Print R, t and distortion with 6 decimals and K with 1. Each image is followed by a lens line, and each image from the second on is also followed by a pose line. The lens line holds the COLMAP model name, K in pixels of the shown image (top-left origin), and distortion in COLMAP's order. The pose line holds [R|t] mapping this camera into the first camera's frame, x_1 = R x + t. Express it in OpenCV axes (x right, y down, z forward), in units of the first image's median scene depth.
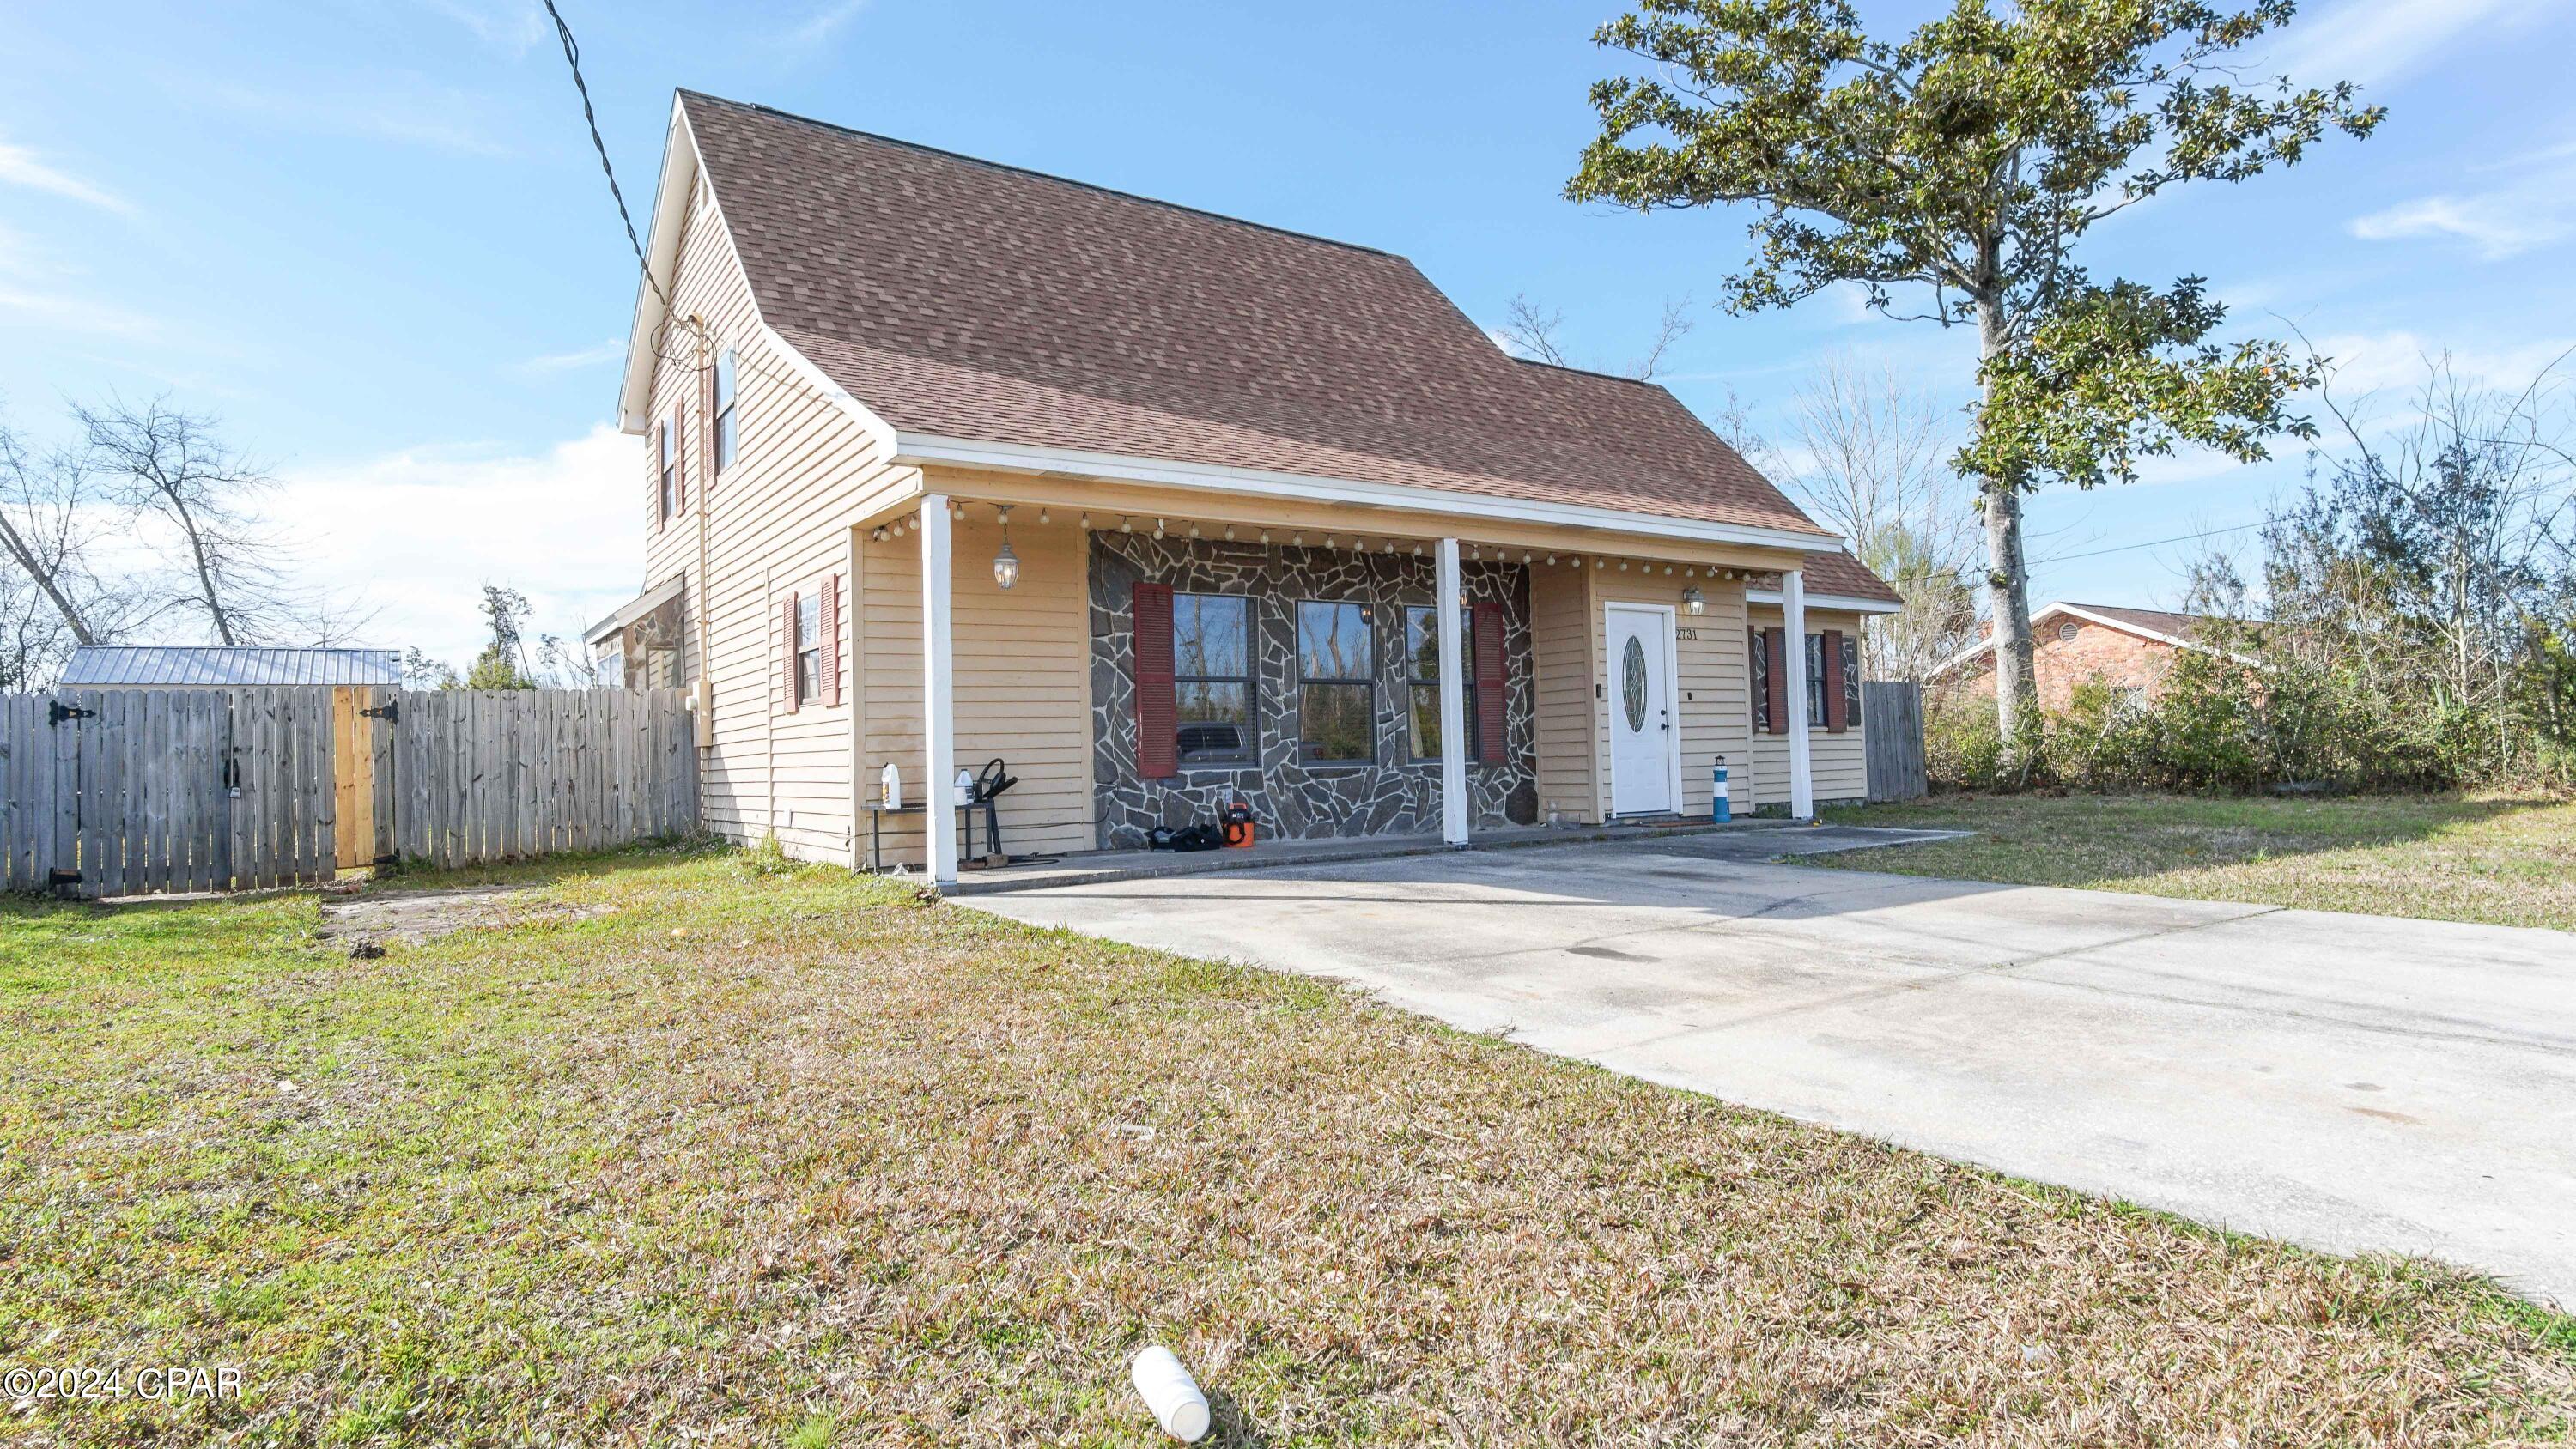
lens RADIAL K [[1360.0, 0, 1287.1], [0, 1360.0, 706.2], [0, 0, 1]] dist [-0.001803, -0.000667]
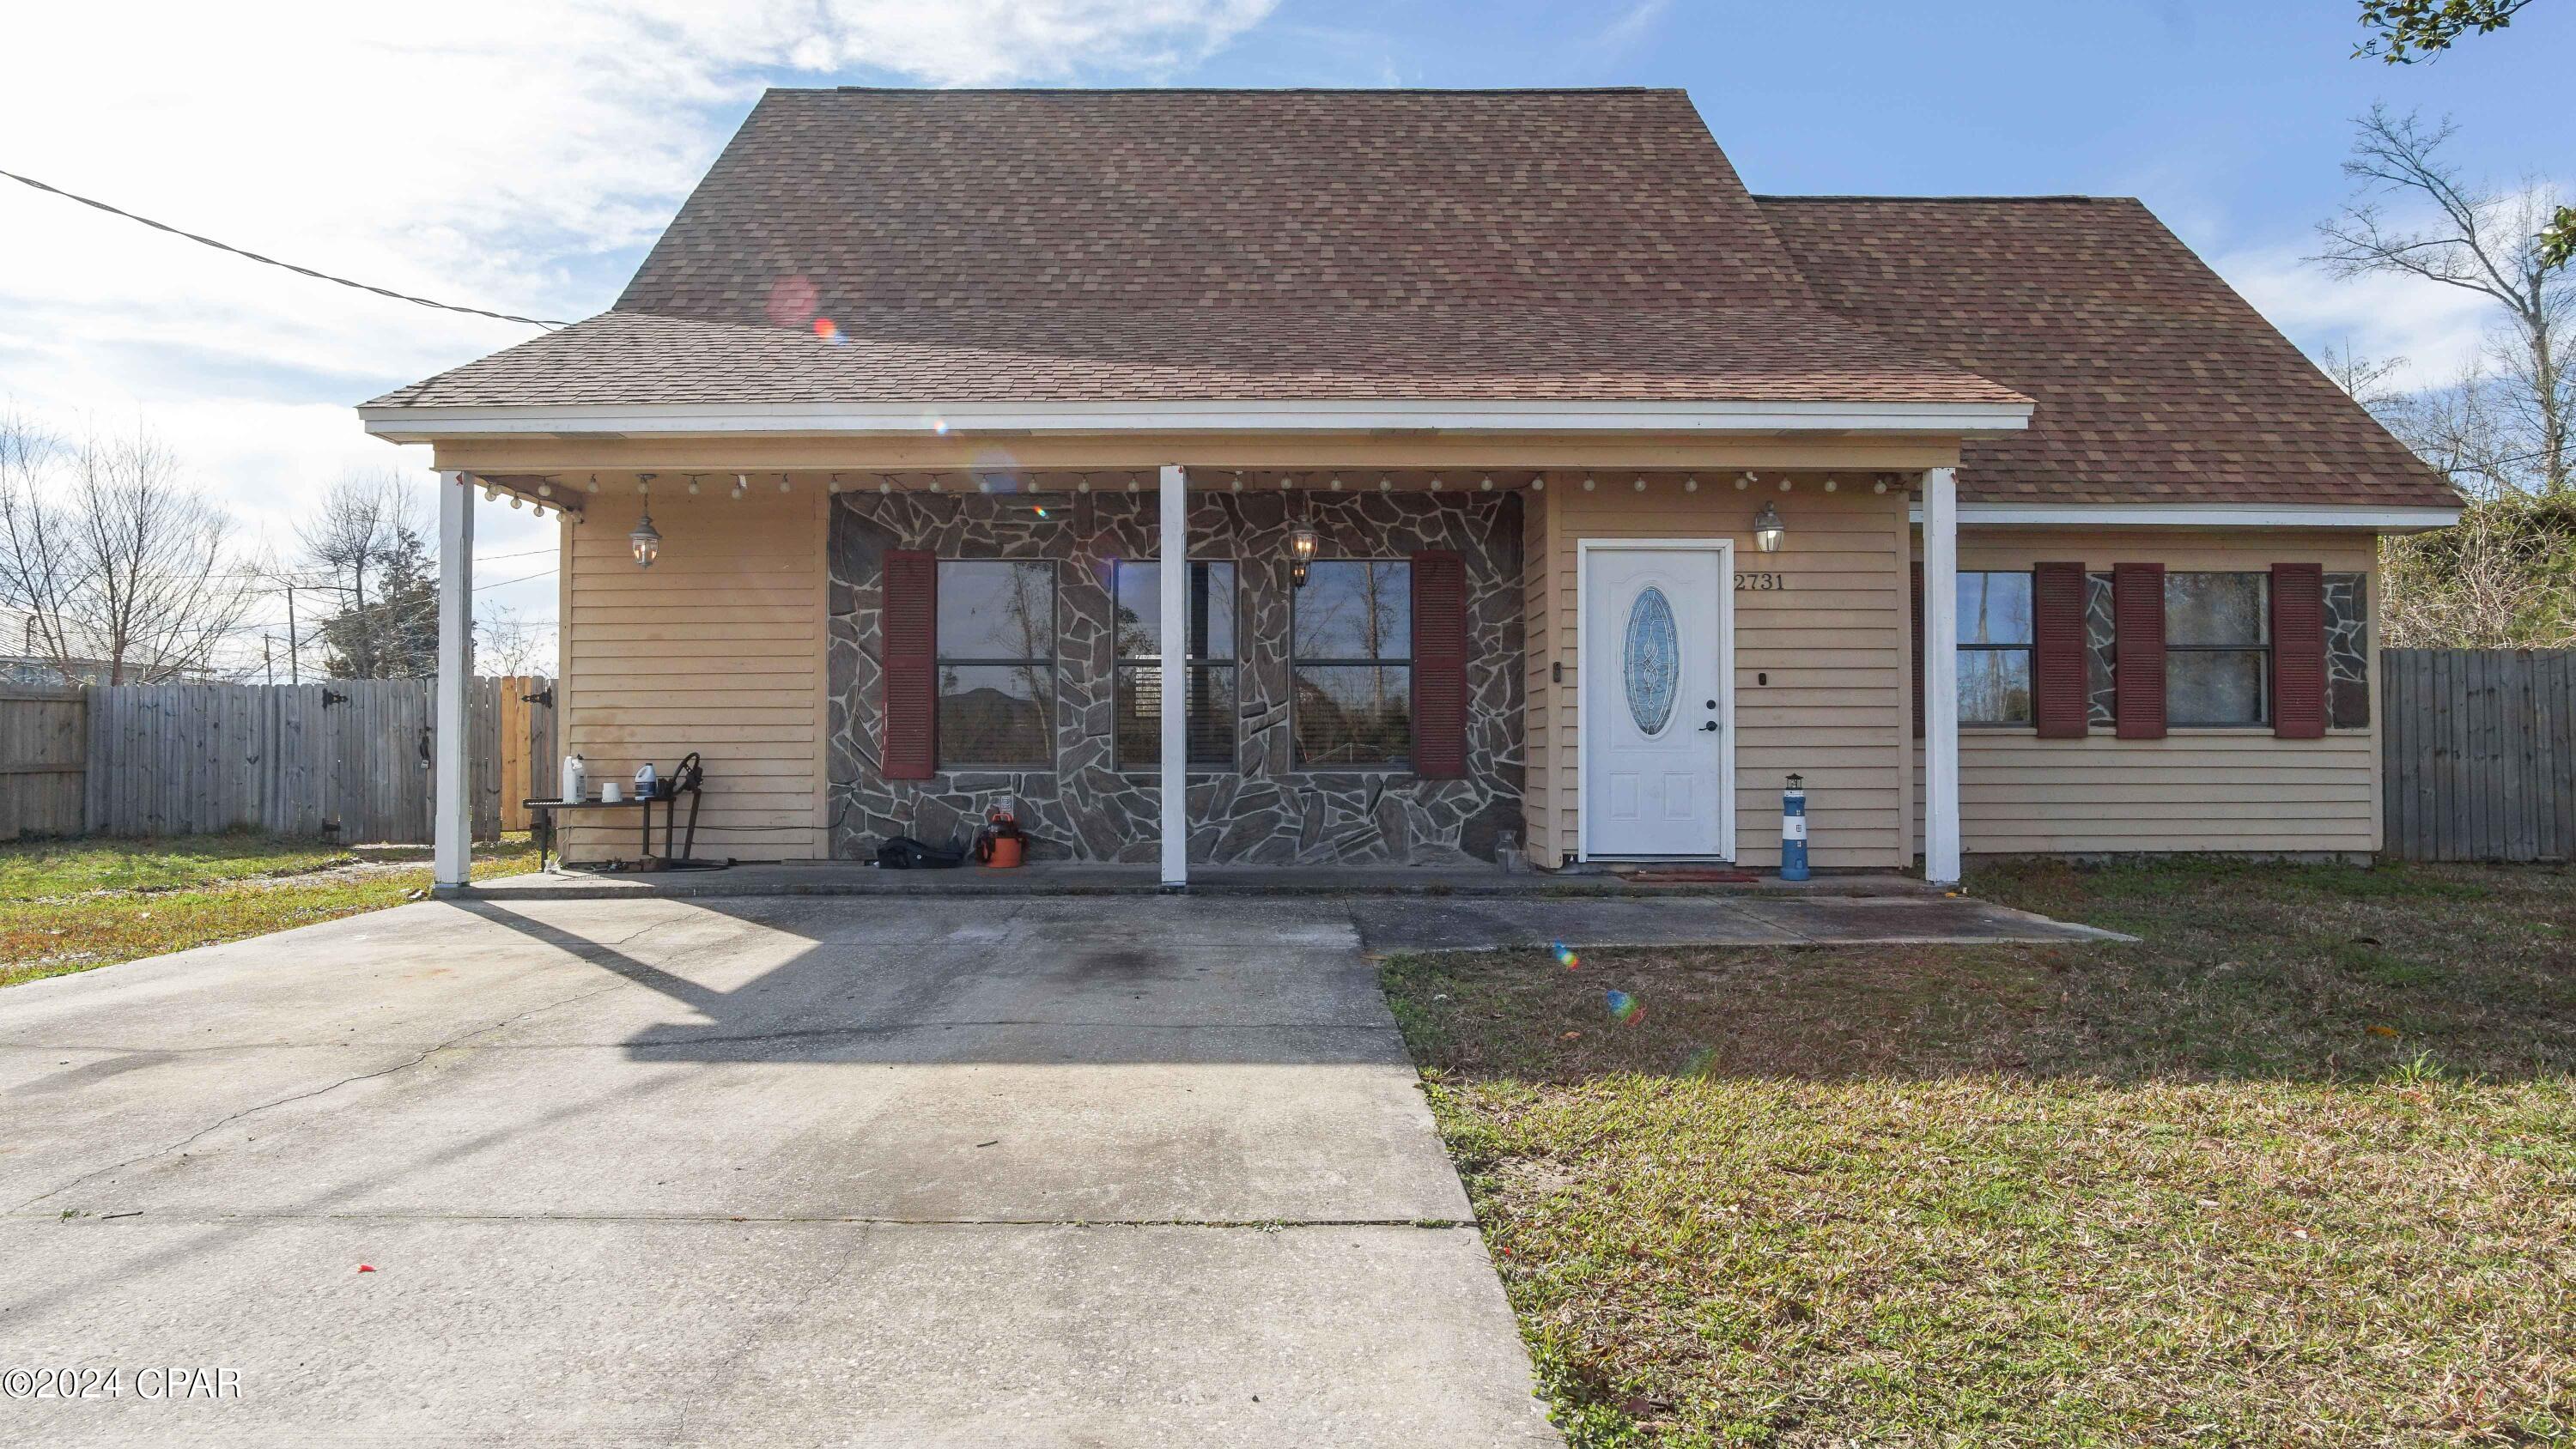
lens RADIAL K [[1424.6, 0, 1288.0], [0, 1424.6, 724.5], [0, 0, 1]] dist [-0.017311, 0.001805]
pose [[0.830715, 0.013923, -0.556524, 0.561643], [0.000757, 0.999658, 0.026139, -0.004330], [0.556698, -0.022135, 0.830420, 0.372261]]
